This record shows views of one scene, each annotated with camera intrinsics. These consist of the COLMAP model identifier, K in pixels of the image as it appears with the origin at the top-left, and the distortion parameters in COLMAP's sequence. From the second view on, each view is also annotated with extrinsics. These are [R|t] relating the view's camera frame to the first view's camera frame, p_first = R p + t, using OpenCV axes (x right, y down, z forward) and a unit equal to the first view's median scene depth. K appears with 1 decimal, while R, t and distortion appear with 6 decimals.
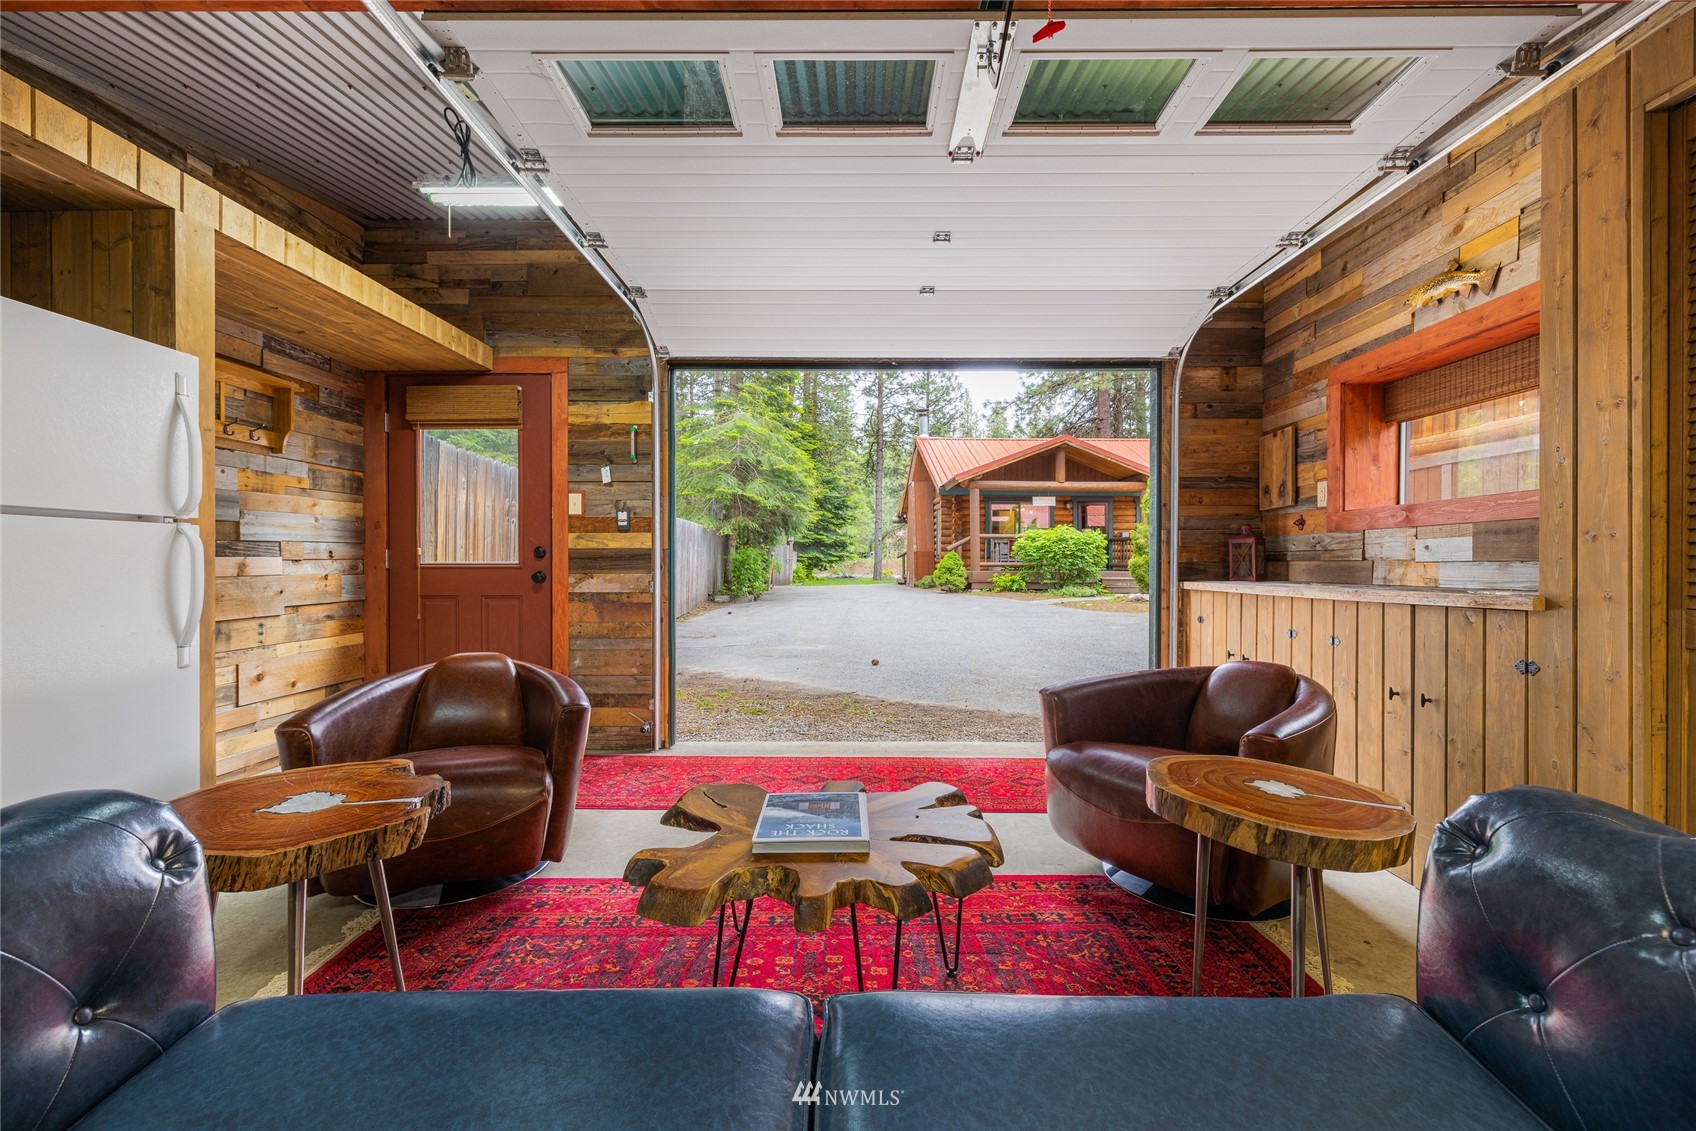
lens RADIAL K [[707.2, 0, 842.1], [0, 707.2, 560.8], [0, 0, 1]] dist [-0.000434, 0.000407]
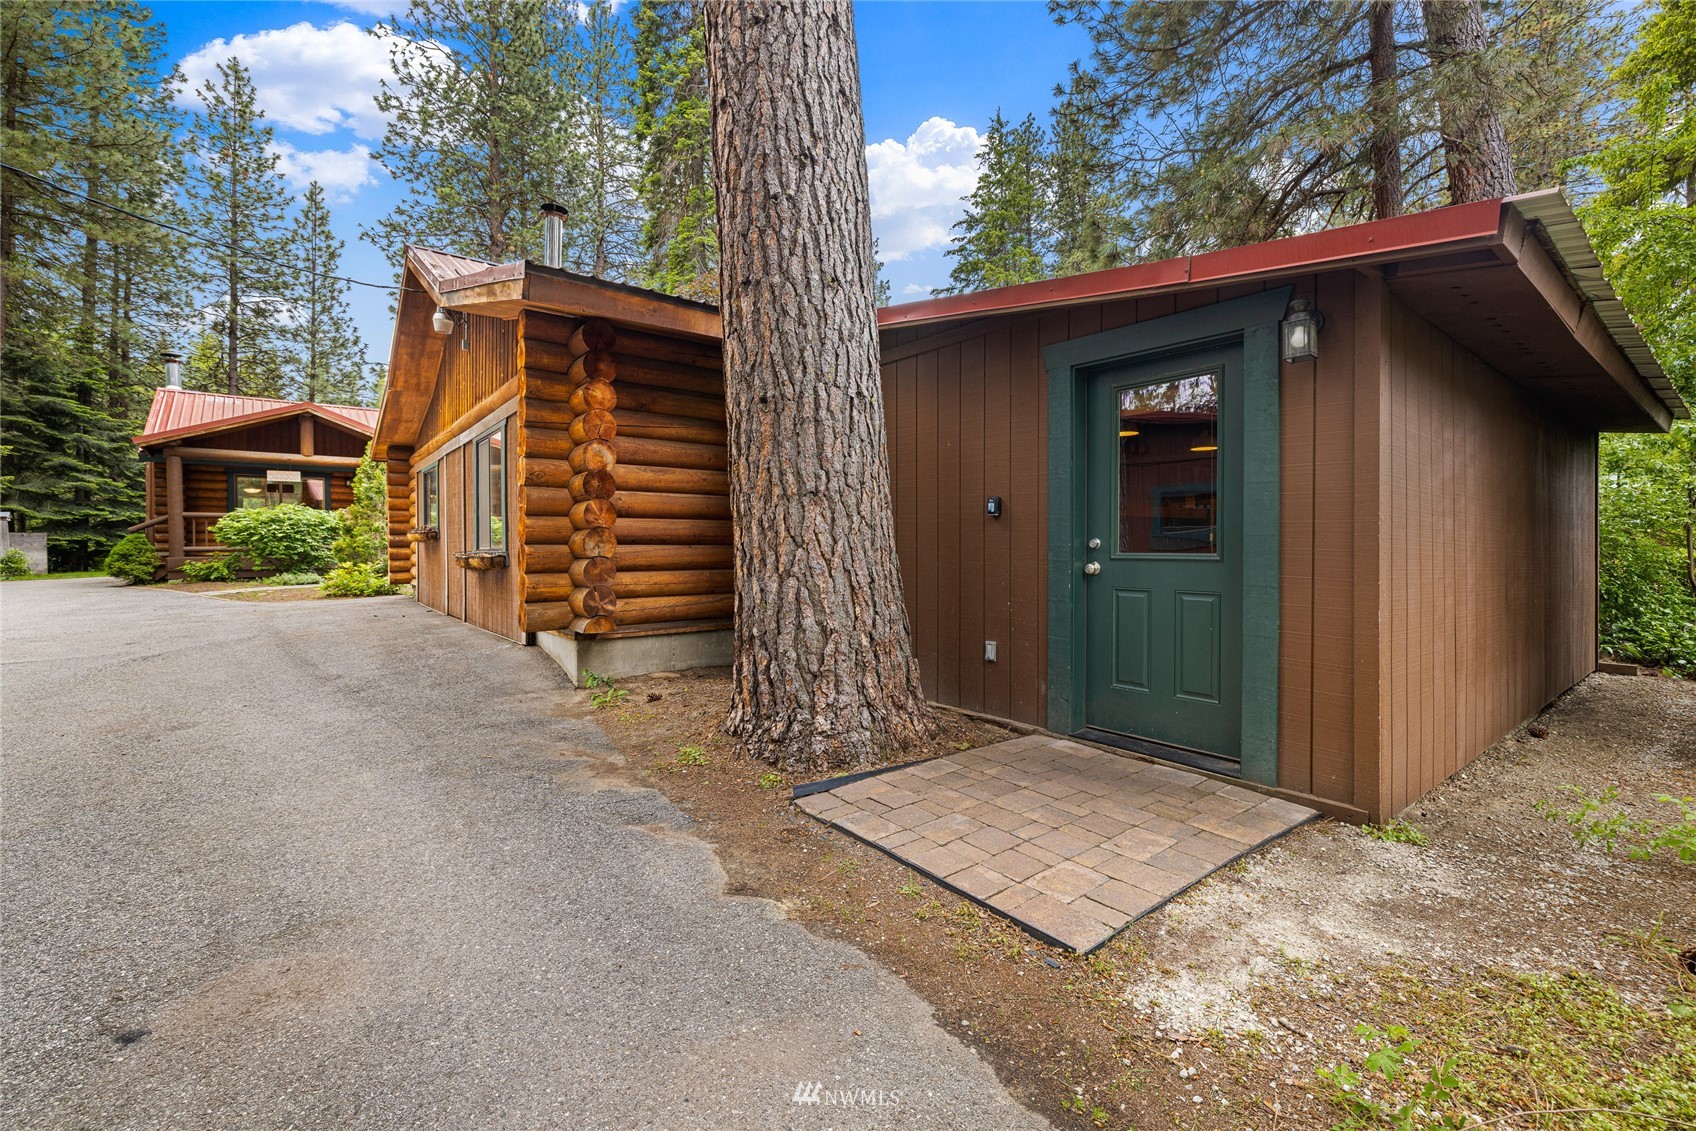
lens RADIAL K [[707.2, 0, 844.3], [0, 707.2, 542.6], [0, 0, 1]] dist [-0.000434, 0.000407]
pose [[0.796631, -0.012356, 0.604340, 0.252051], [0.009684, 0.999924, 0.007678, -0.001806], [-0.604389, -0.000264, 0.796690, -0.095196]]
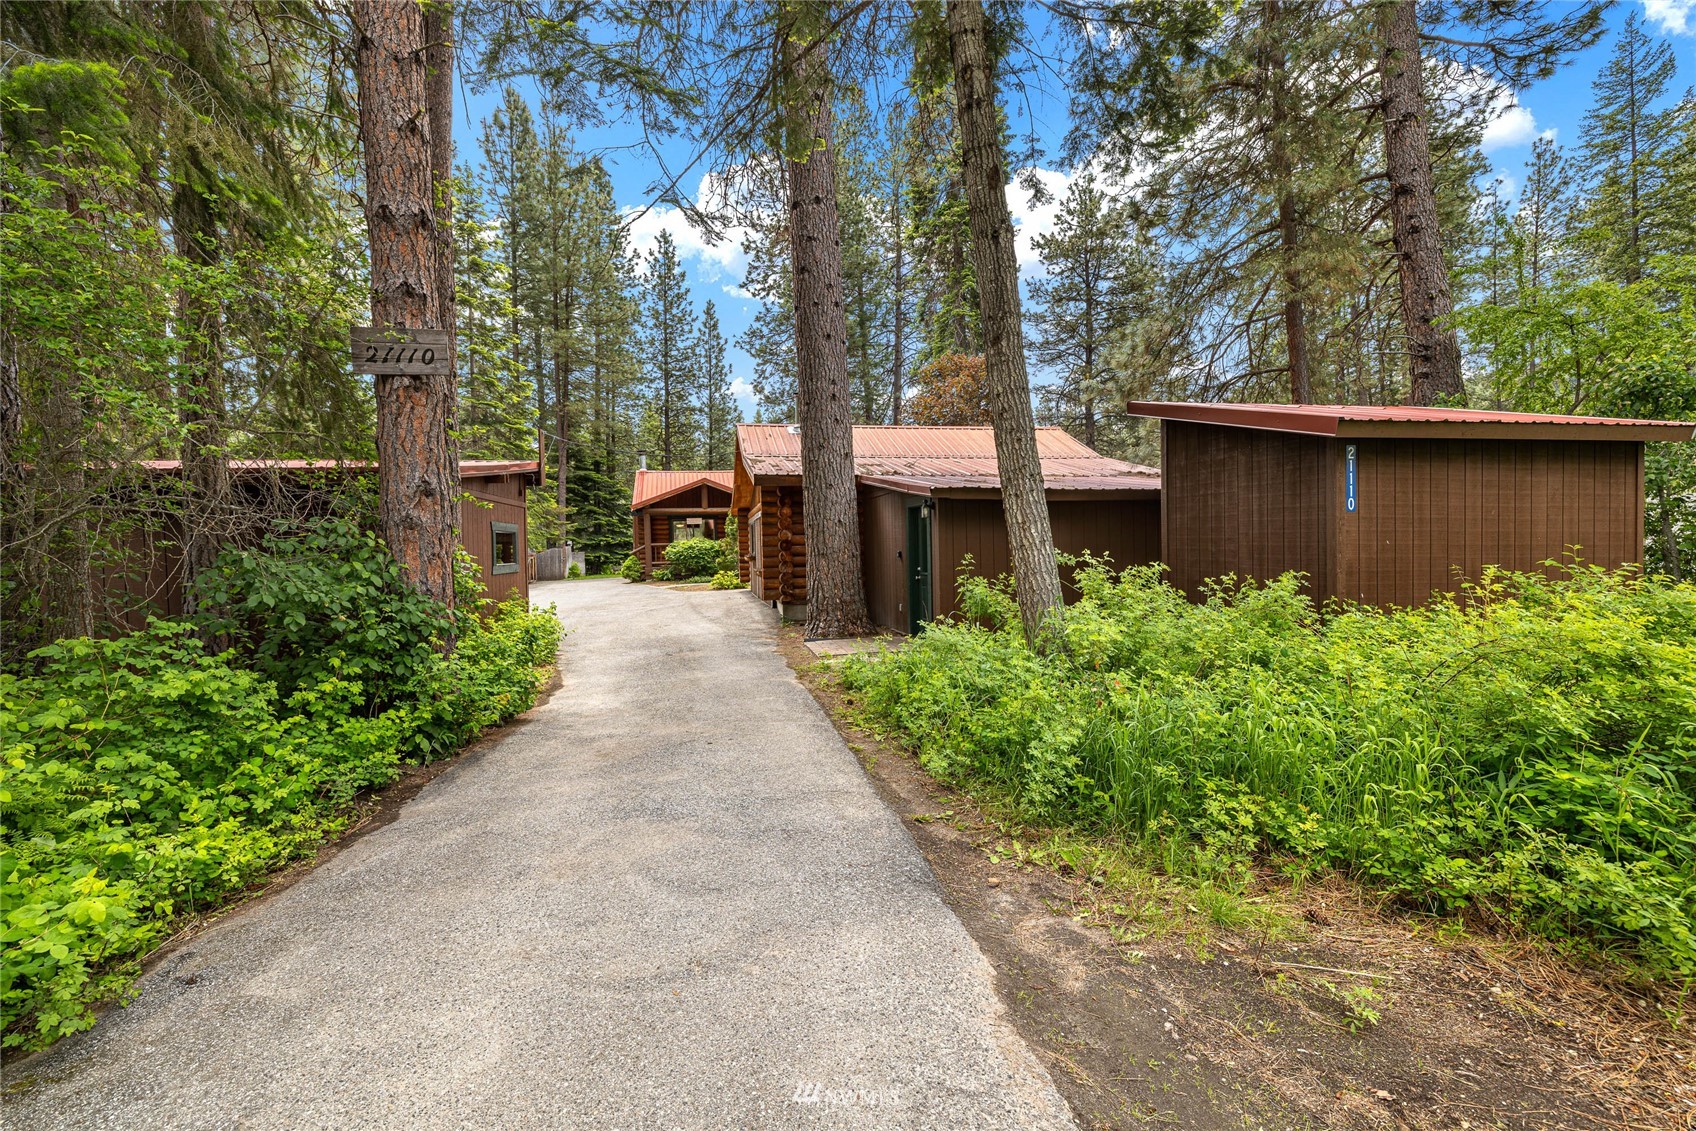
lens RADIAL K [[707.2, 0, 849.7], [0, 707.2, 564.3], [0, 0, 1]] dist [-0.000434, 0.000407]
pose [[0.981868, -0.031466, 0.186935, 0.267666], [0.027246, 0.999314, 0.025103, -0.016617], [-0.187596, -0.019555, 0.982052, -0.475779]]
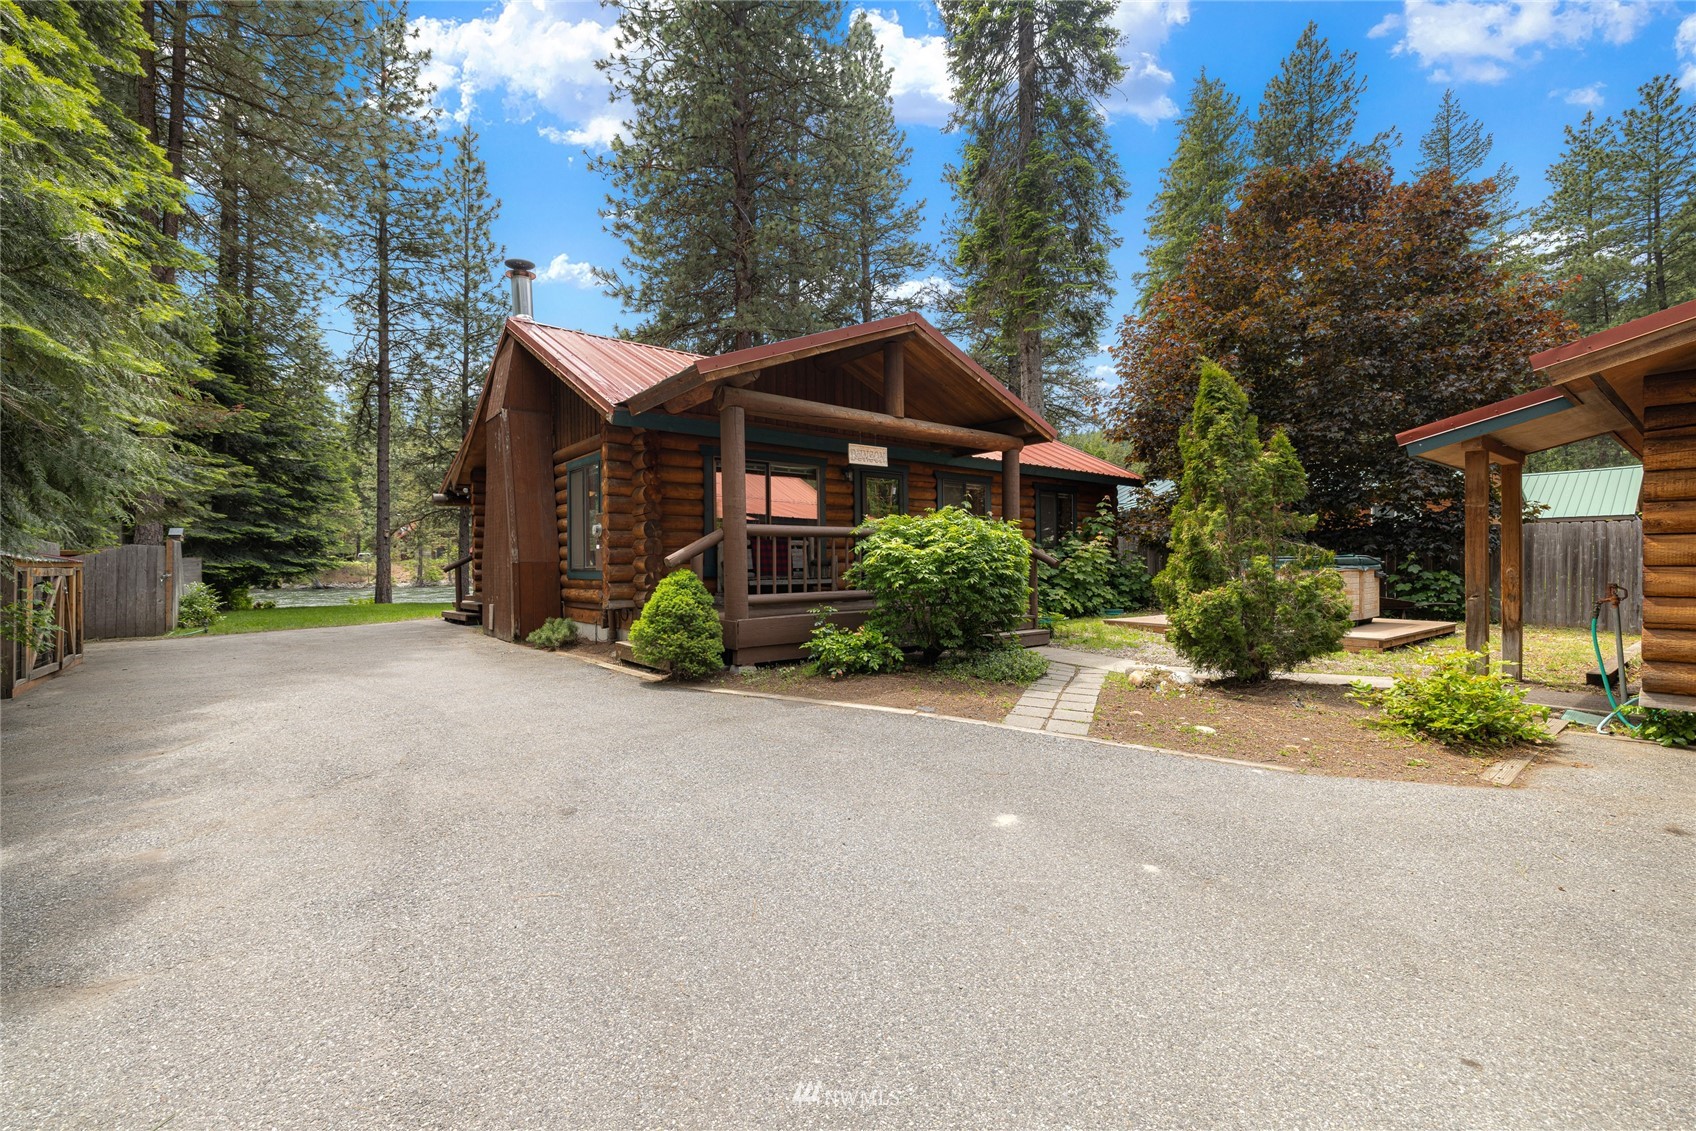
lens RADIAL K [[707.2, 0, 842.1], [0, 707.2, 567.3], [0, 0, 1]] dist [-0.000434, 0.000407]
pose [[0.799923, -0.011491, 0.599993, -0.000469], [0.006260, 0.999922, 0.010803, -0.014491], [-0.600070, -0.004885, 0.799933, 0.531400]]
